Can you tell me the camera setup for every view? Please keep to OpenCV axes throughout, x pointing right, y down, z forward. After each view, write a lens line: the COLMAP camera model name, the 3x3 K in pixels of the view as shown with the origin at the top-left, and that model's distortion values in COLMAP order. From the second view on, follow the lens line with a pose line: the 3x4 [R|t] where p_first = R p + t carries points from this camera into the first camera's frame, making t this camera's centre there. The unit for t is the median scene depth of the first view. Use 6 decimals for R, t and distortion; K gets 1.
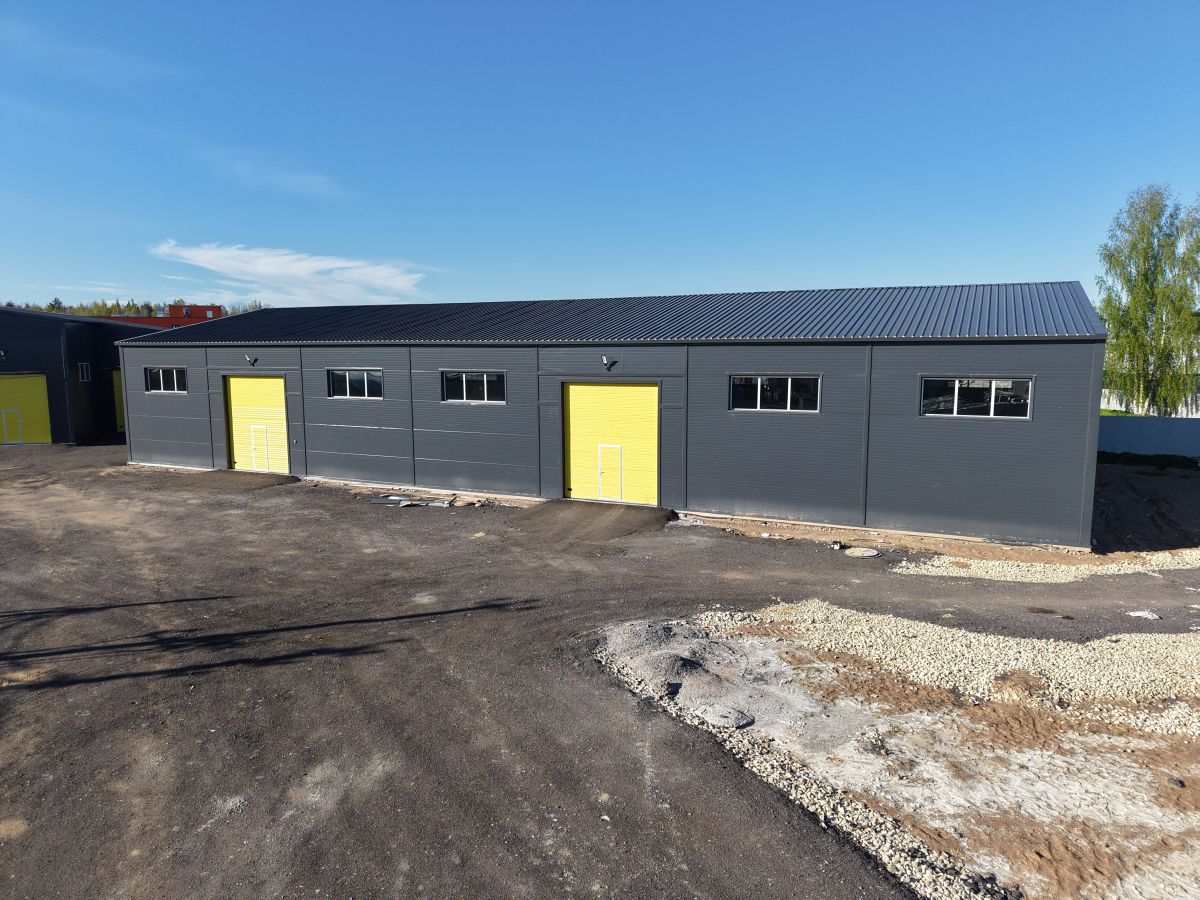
lens RADIAL K [[800.1, 0, 598.7], [0, 800.1, 448.1], [0, 0, 1]] dist [0.051793, -0.068941]
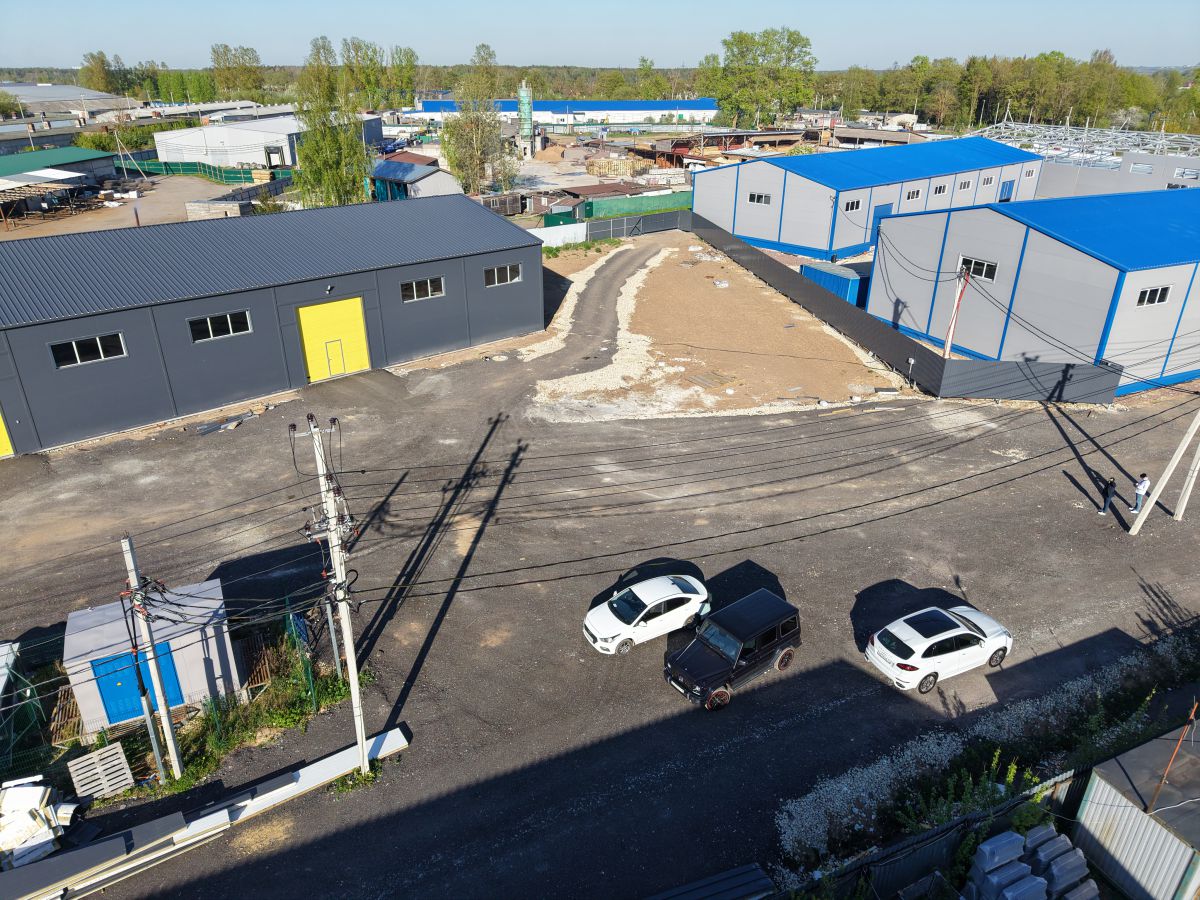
lens RADIAL K [[801.8, 0, 595.9], [0, 801.8, 455.6], [0, 0, 1]] dist [0.030828, -0.030456]
pose [[0.376086, -0.393727, 0.838772, -1.486692], [0.111457, 0.917880, 0.380886, -0.422687], [-0.919857, -0.049759, 0.389085, -0.106608]]
